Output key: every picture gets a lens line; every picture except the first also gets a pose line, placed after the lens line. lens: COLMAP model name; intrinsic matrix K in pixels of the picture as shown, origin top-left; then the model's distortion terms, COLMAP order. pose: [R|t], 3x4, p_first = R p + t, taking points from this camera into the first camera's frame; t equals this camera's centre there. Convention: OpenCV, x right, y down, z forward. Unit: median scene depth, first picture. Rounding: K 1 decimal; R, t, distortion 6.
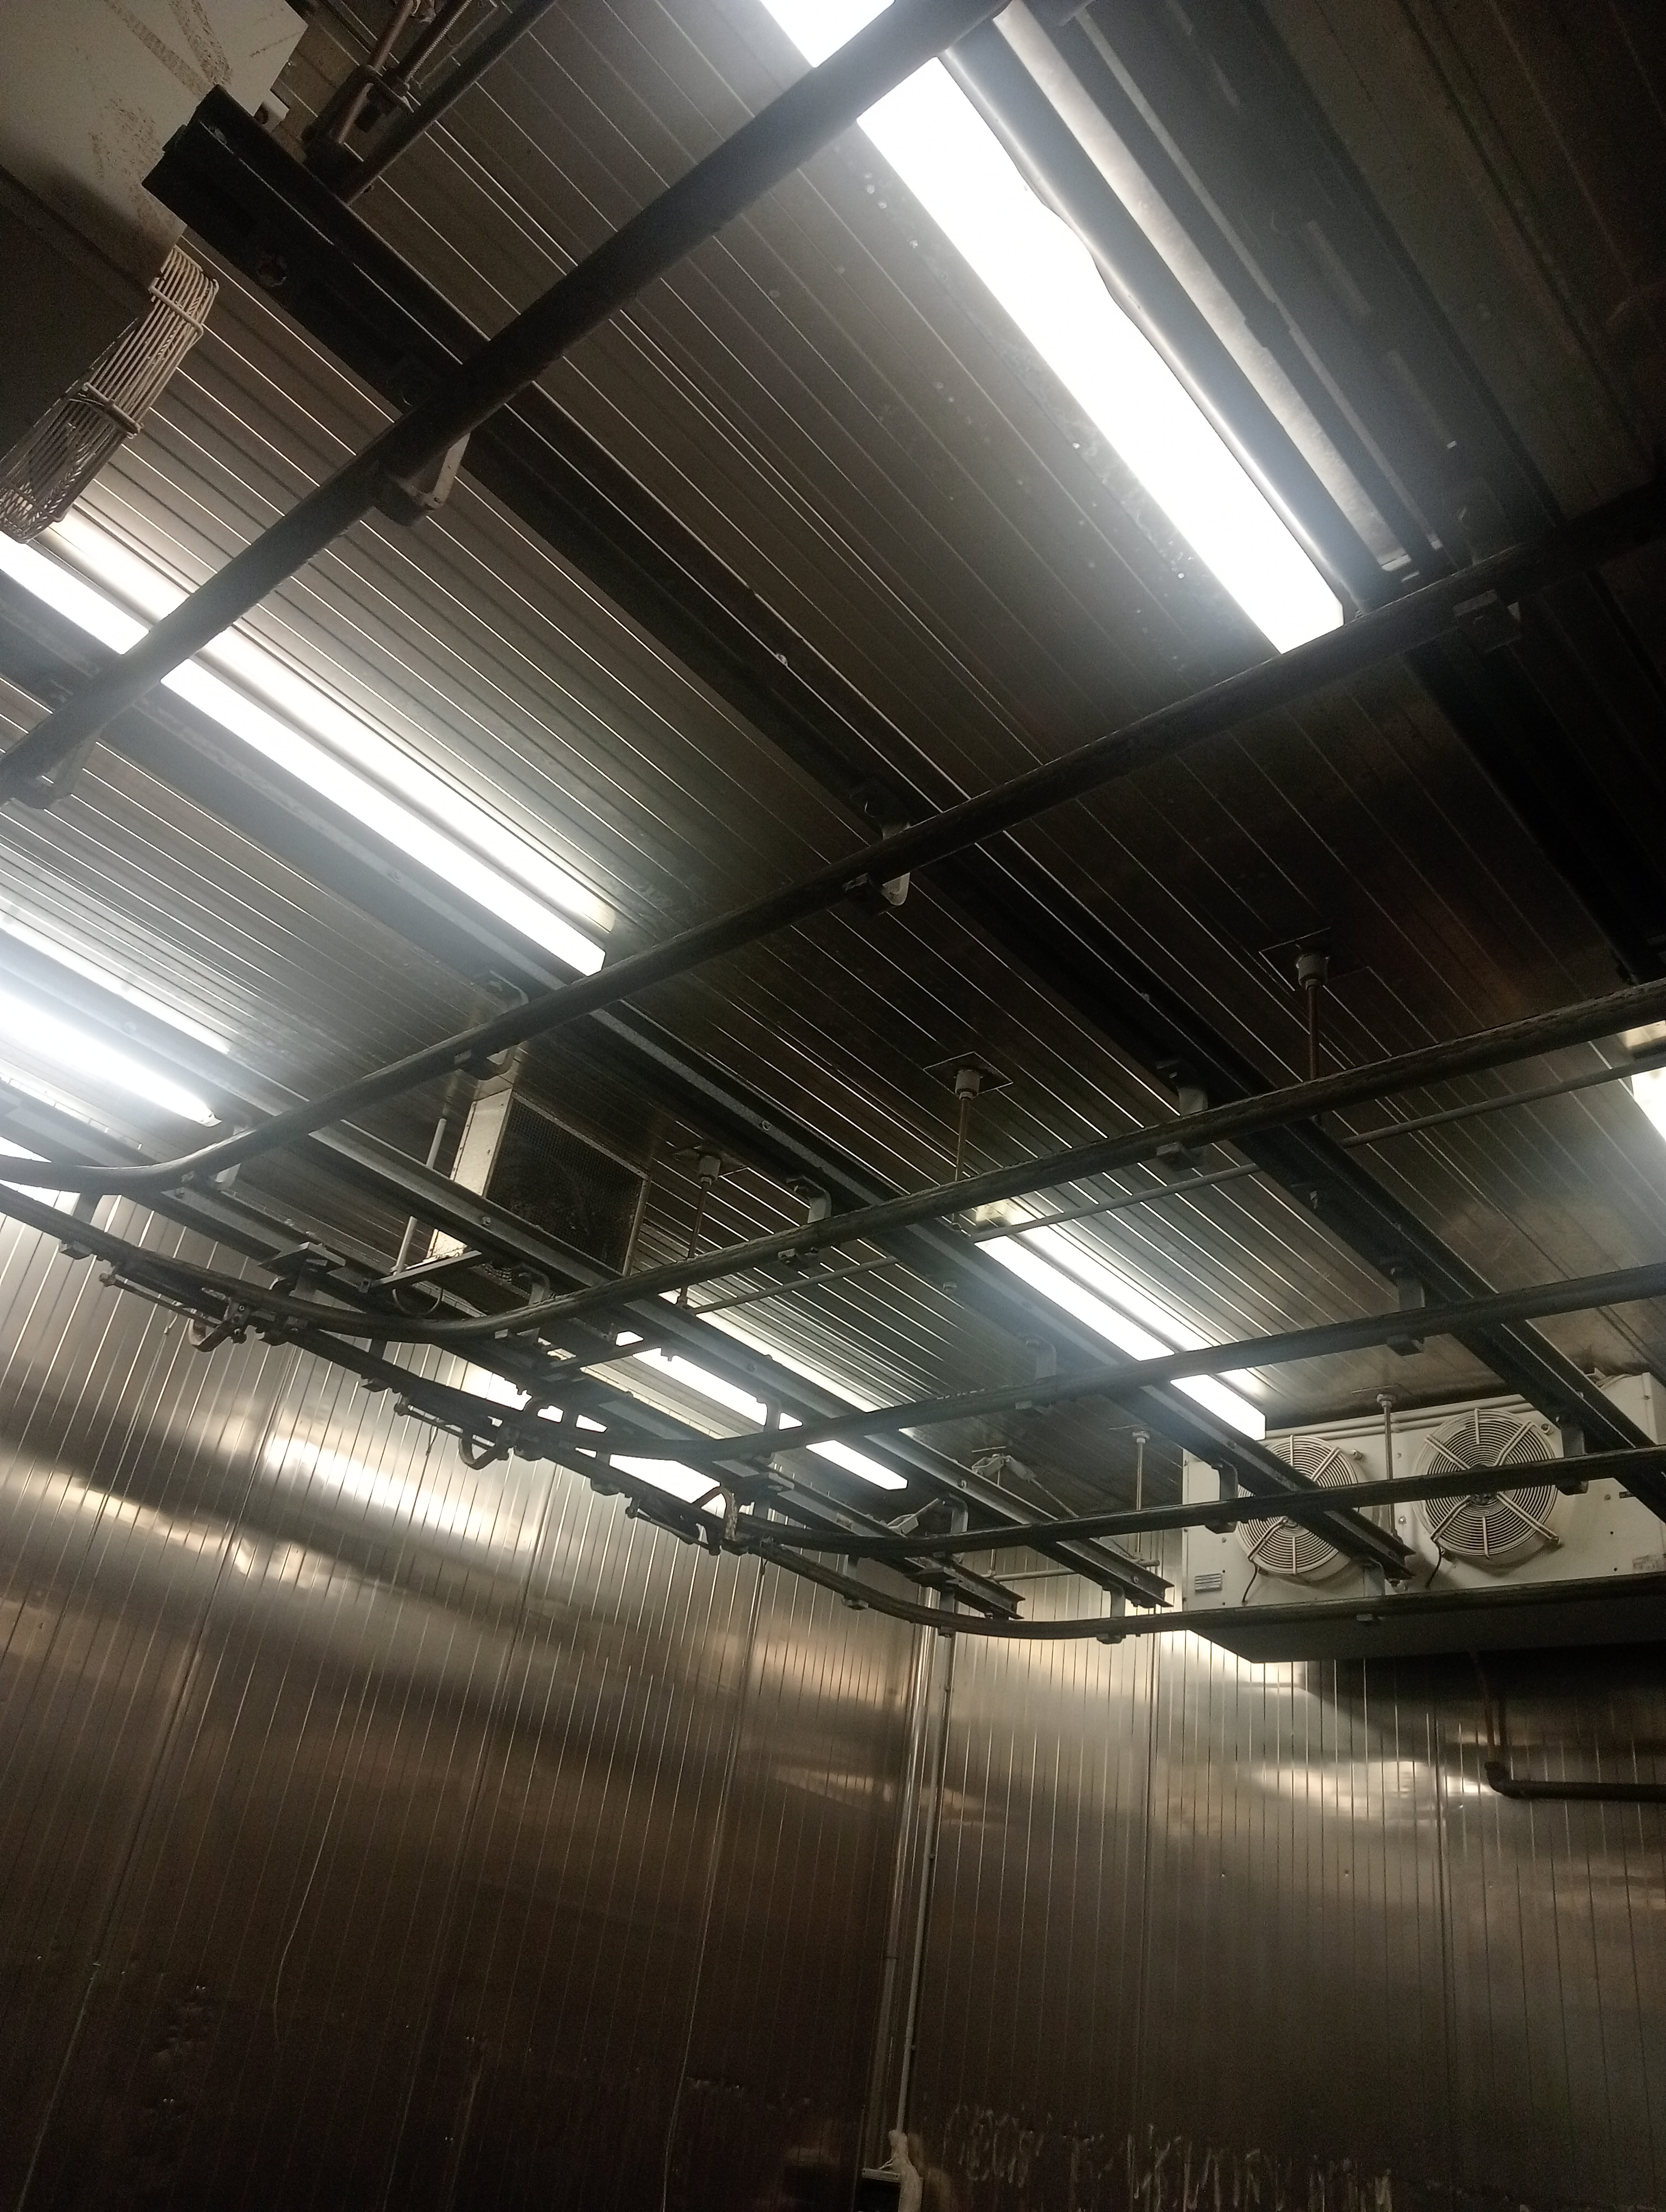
lens RADIAL K [[1730.6, 0, 833.0], [0, 1730.6, 1106.0], [0, 0, 1]] dist [0.124698, -0.270371]
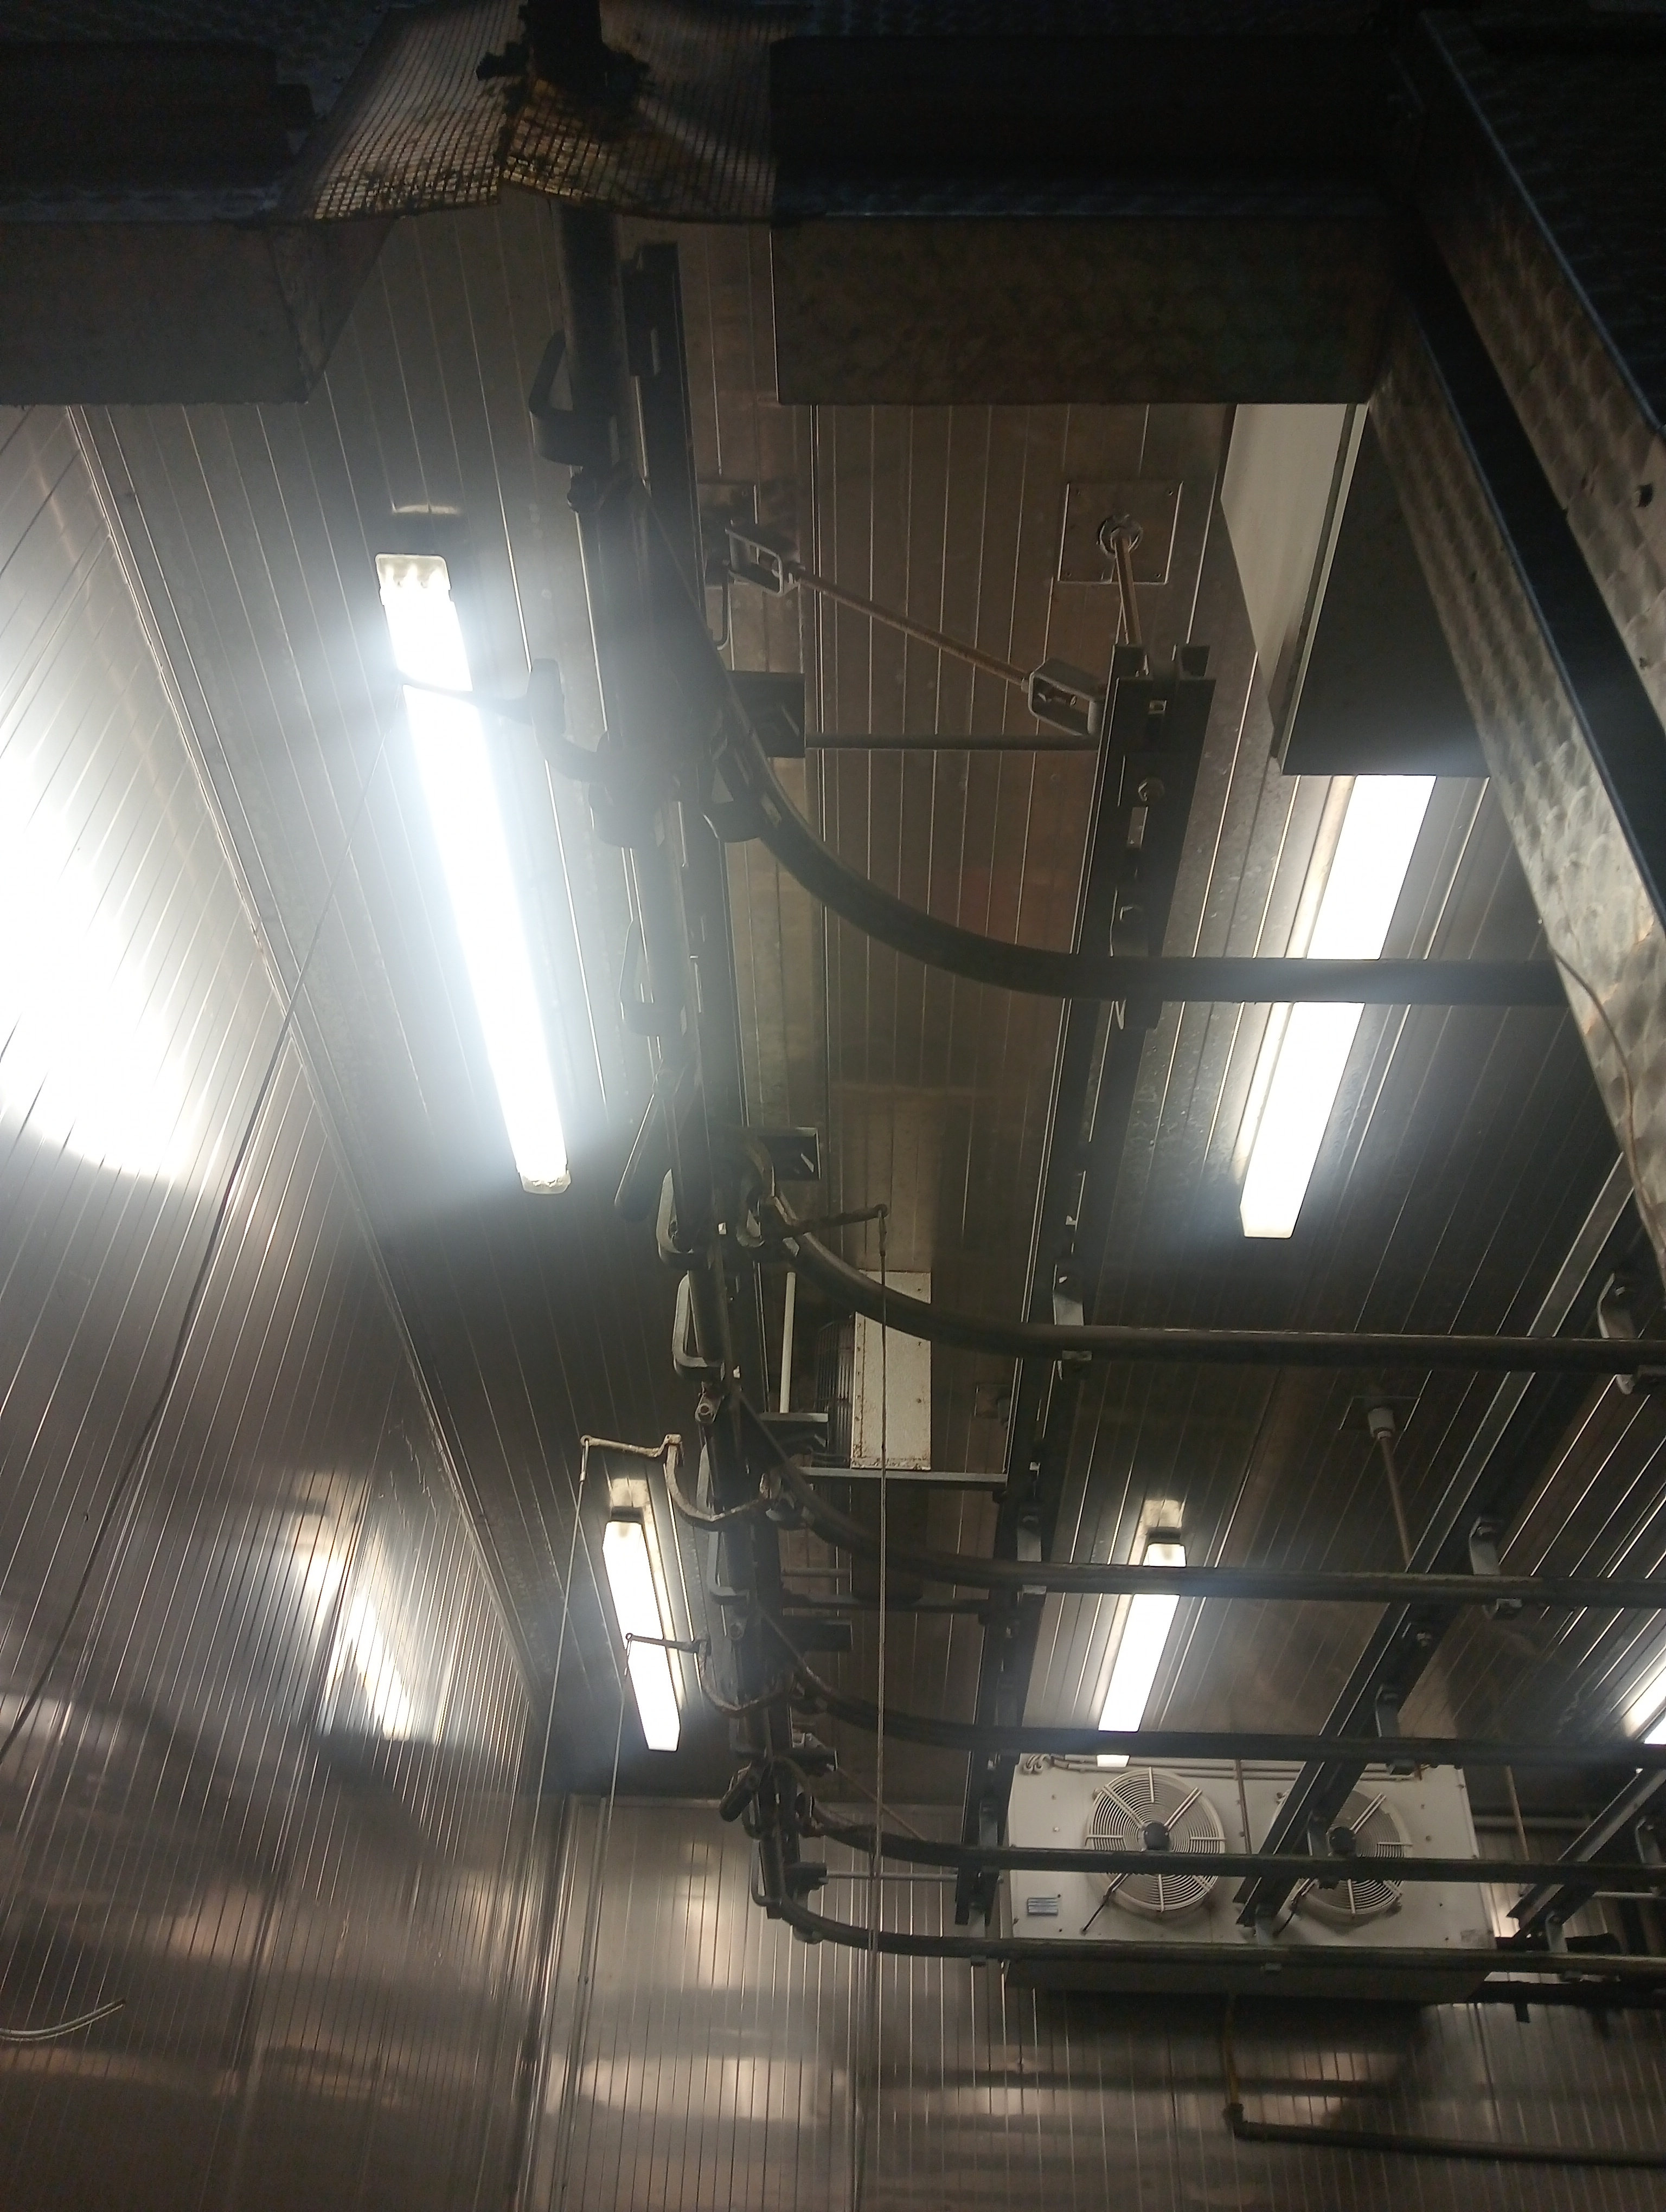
lens RADIAL K [[1730.4, 0, 833.0], [0, 1730.4, 1106.0], [0, 0, 1]] dist [0.007120, 0.002198]
pose [[0.757803, 0.334895, 0.559981, -0.612780], [-0.267418, 0.942250, -0.201622, 0.078396], [-0.595165, 0.003041, 0.803598, 0.293700]]
